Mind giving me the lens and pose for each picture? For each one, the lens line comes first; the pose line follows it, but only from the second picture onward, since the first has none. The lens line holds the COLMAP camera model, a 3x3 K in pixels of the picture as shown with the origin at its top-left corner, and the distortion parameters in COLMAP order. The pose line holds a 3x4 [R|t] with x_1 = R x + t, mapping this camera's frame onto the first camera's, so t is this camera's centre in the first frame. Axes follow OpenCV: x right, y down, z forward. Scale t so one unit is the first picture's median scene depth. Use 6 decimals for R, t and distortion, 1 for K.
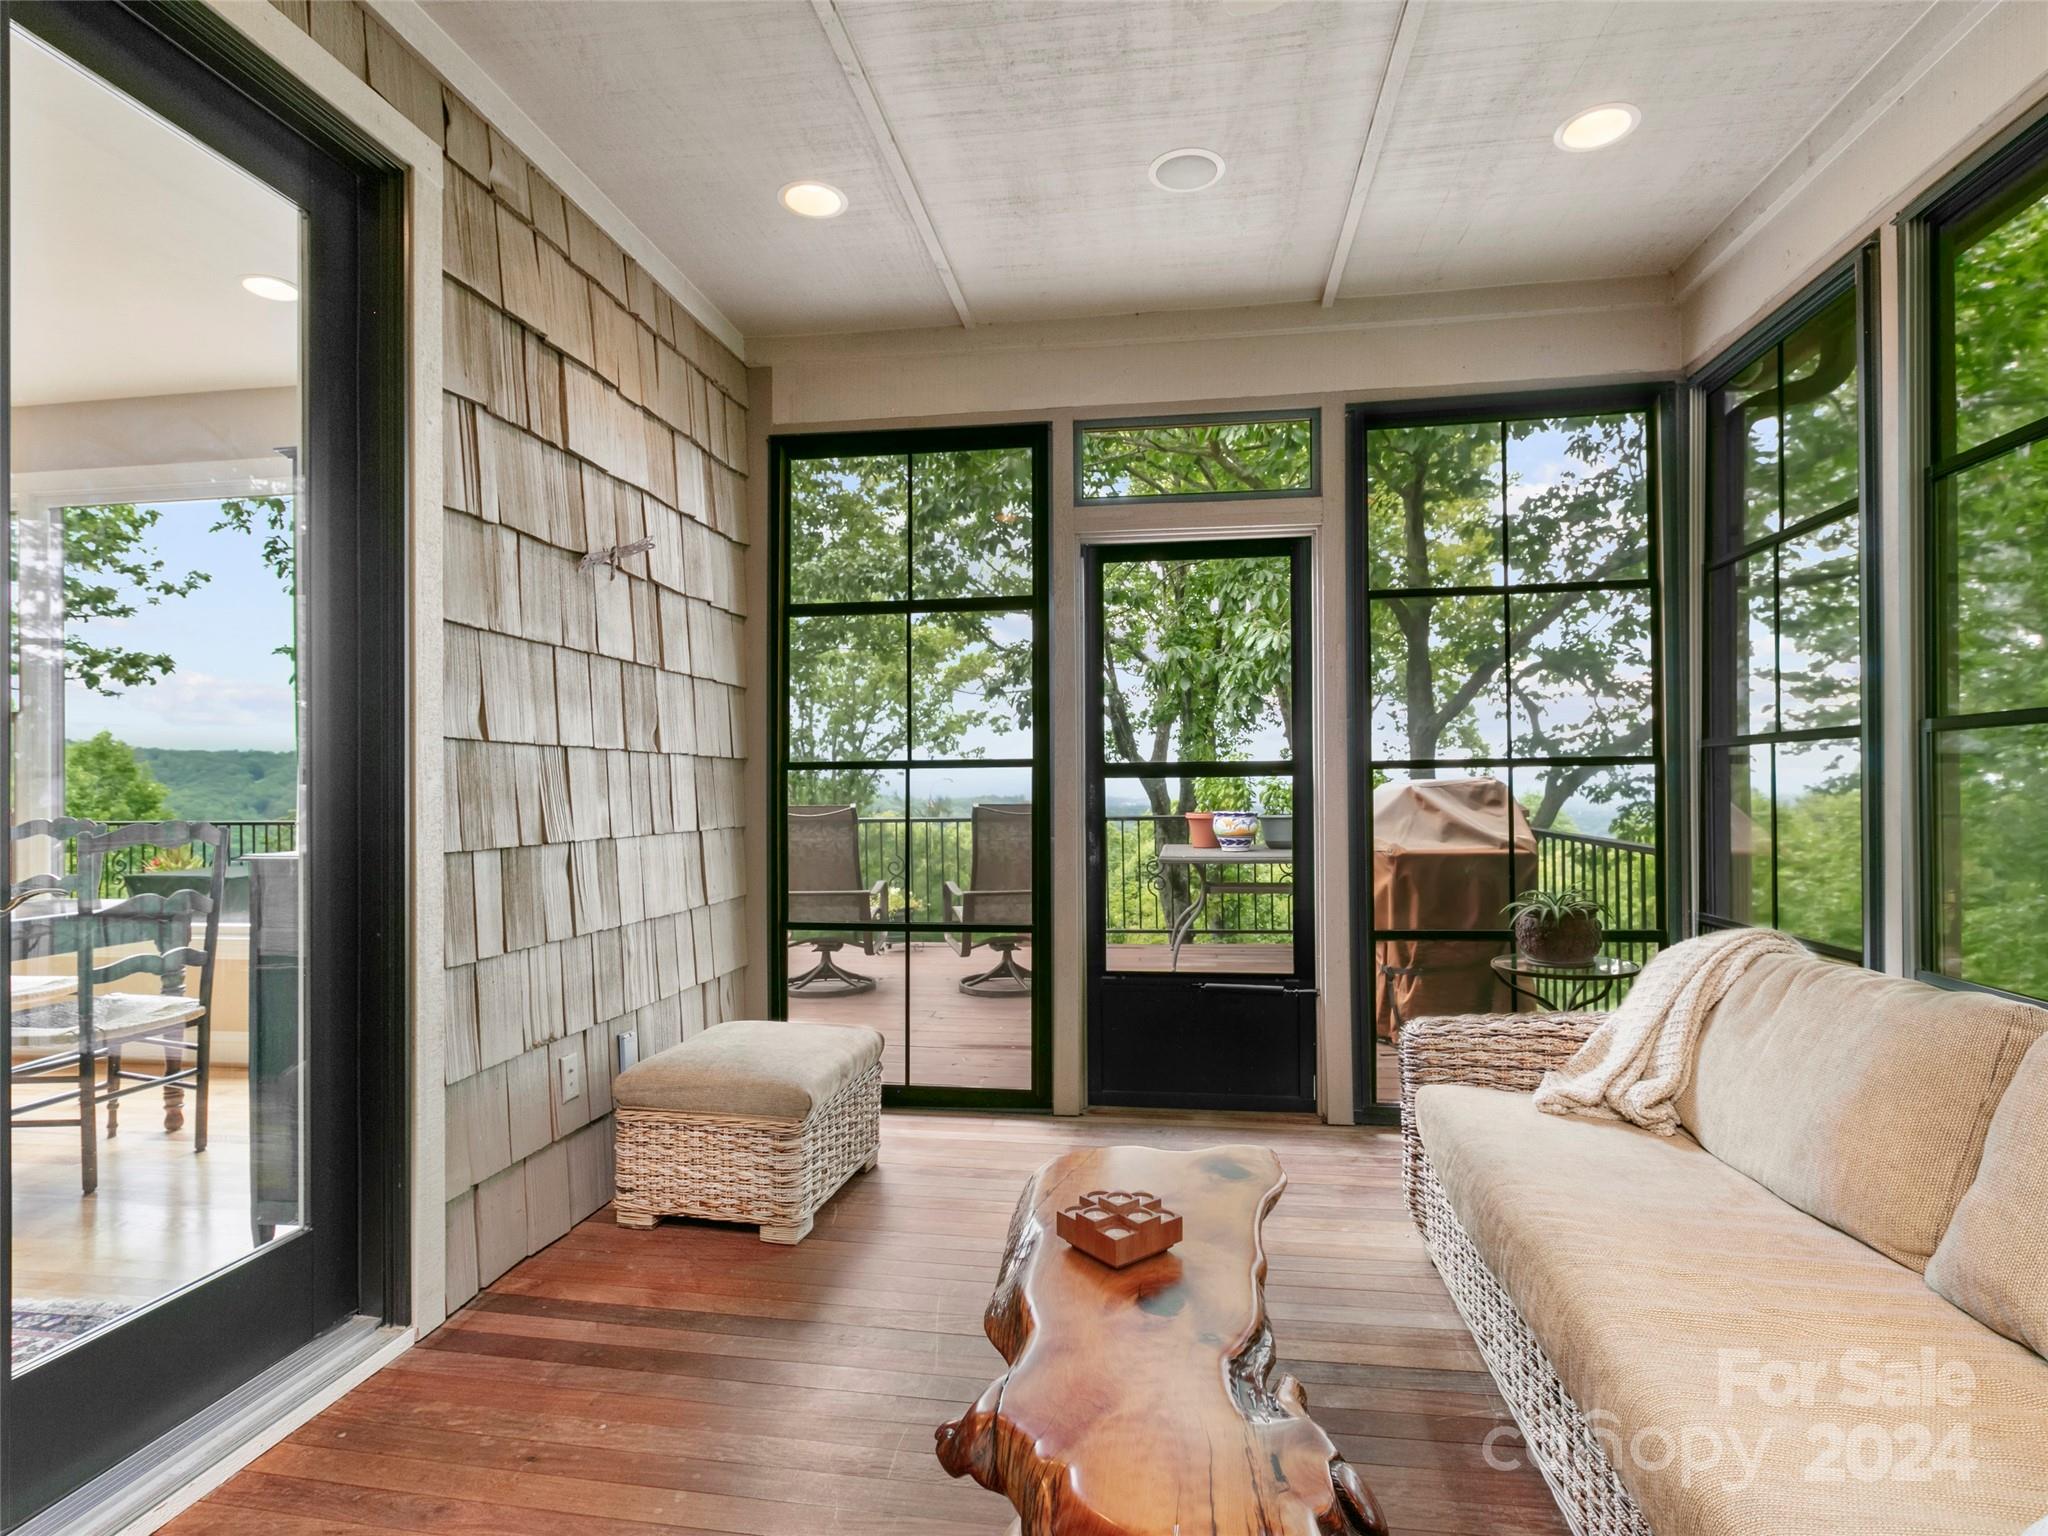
lens RADIAL K [[1055.8, 0, 1041.6], [0, 1055.8, 766.6], [0, 0, 1]] dist [-0.001146, -0.001343]
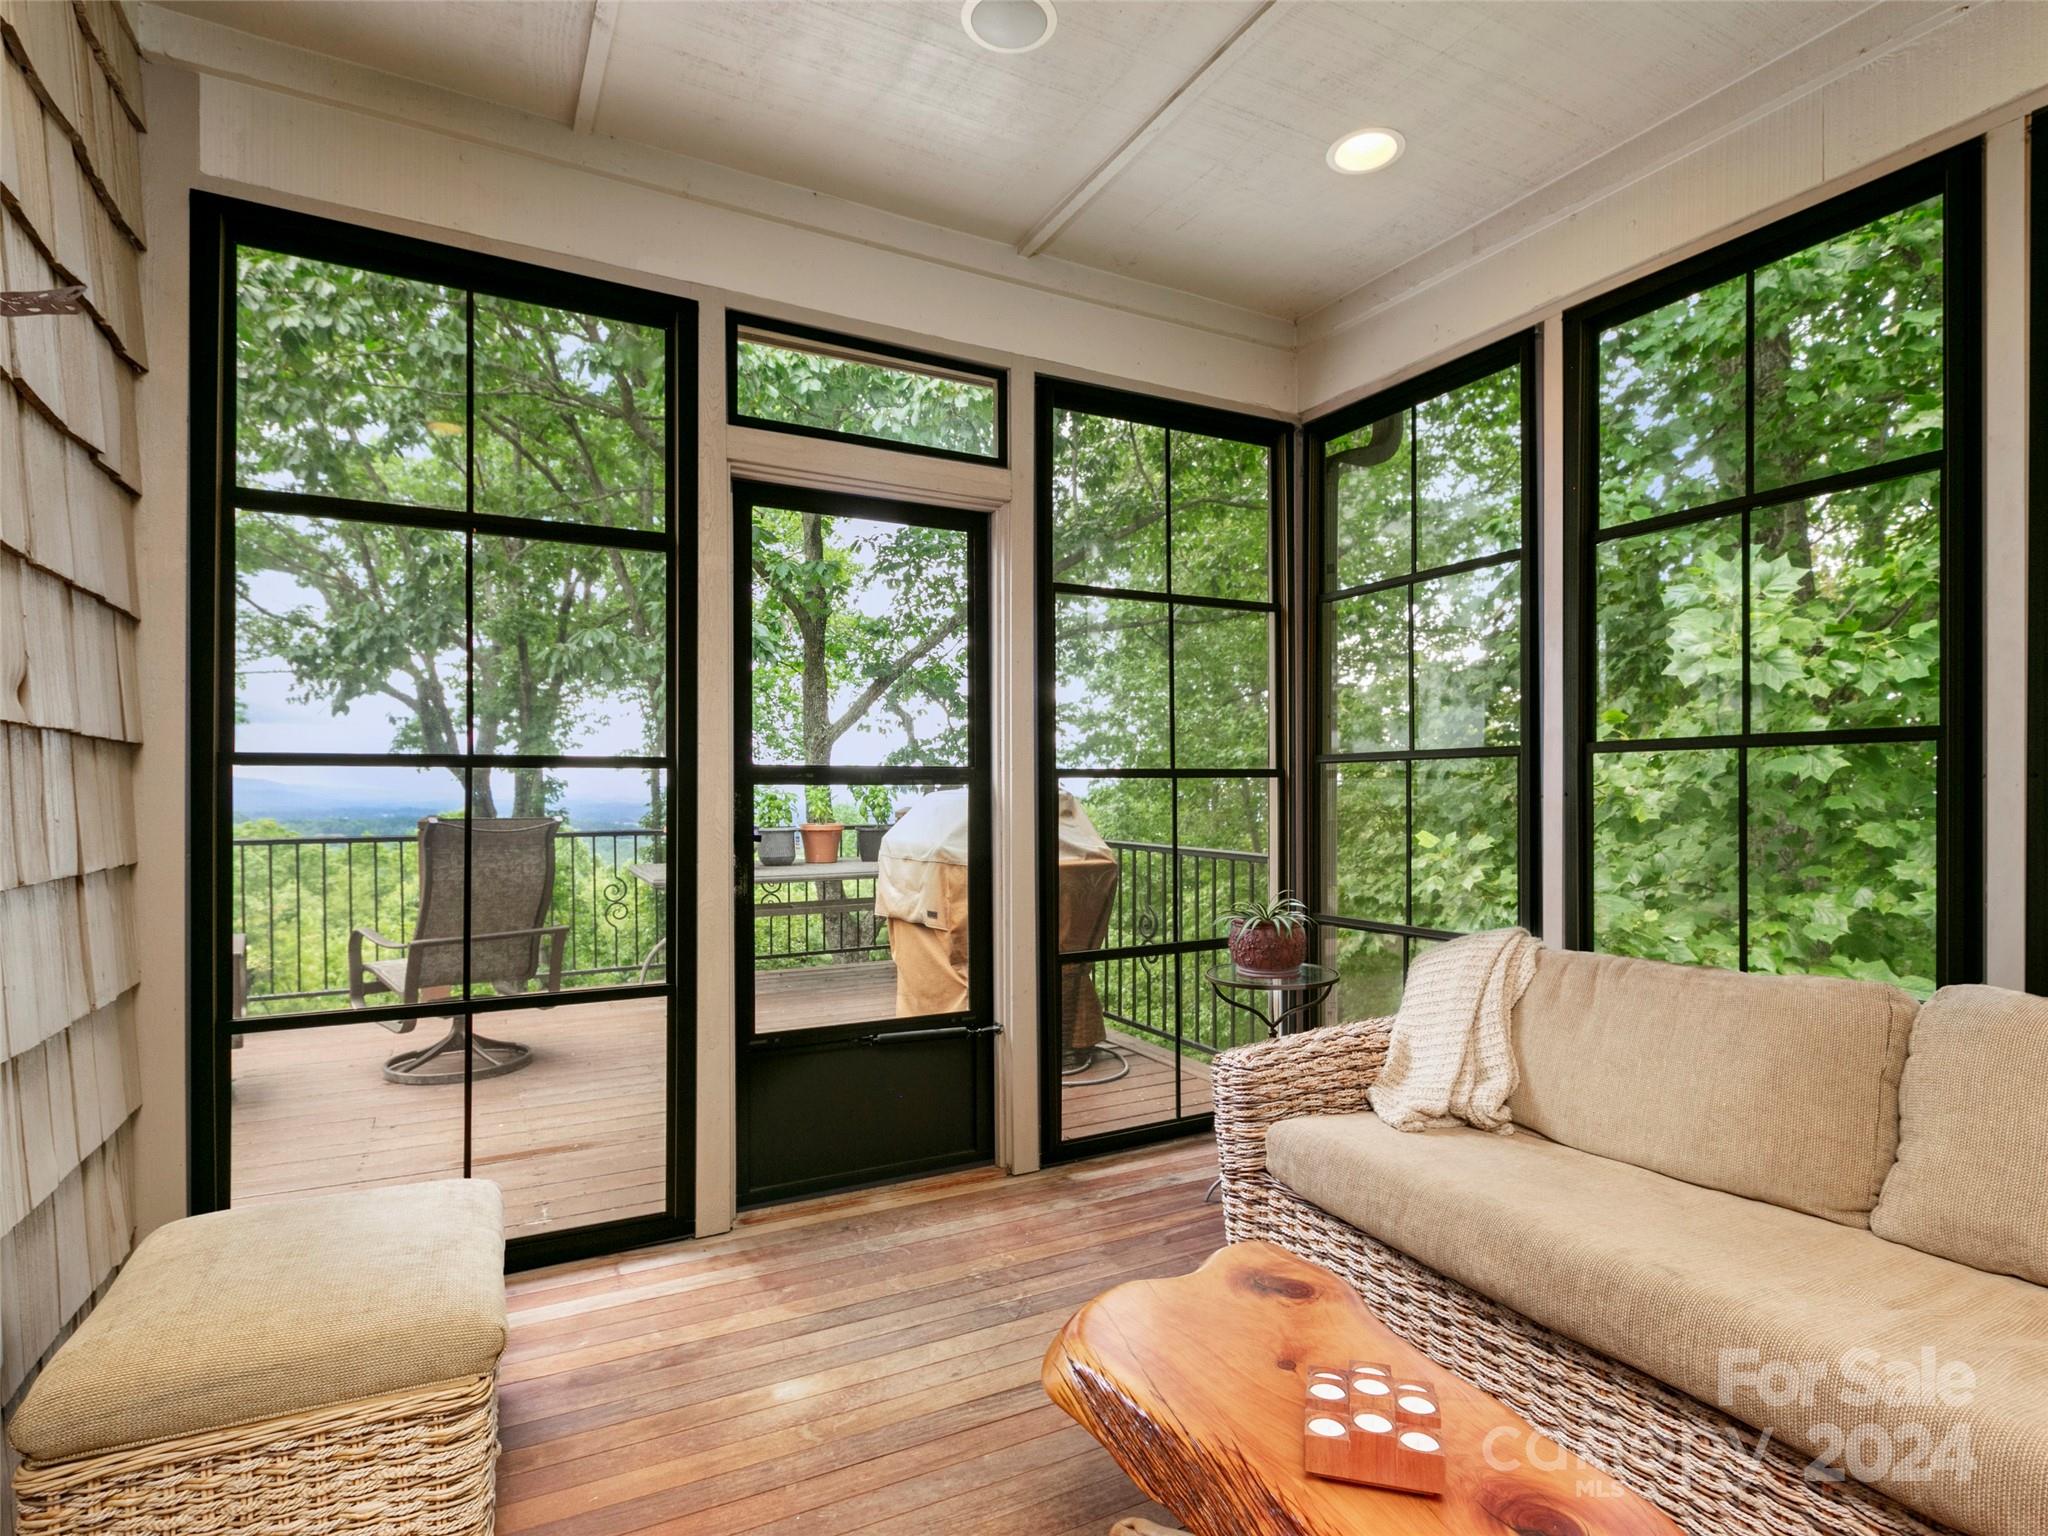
lens RADIAL K [[1055.8, 0, 1014.6], [0, 1055.8, 784.5], [0, 0, 1]] dist [-0.001146, -0.001343]
pose [[0.802764, 0.011522, 0.596186, -0.340346], [-0.016161, 0.999866, 0.002436, 0.008612], [-0.596078, -0.011590, 0.802843, 0.371825]]
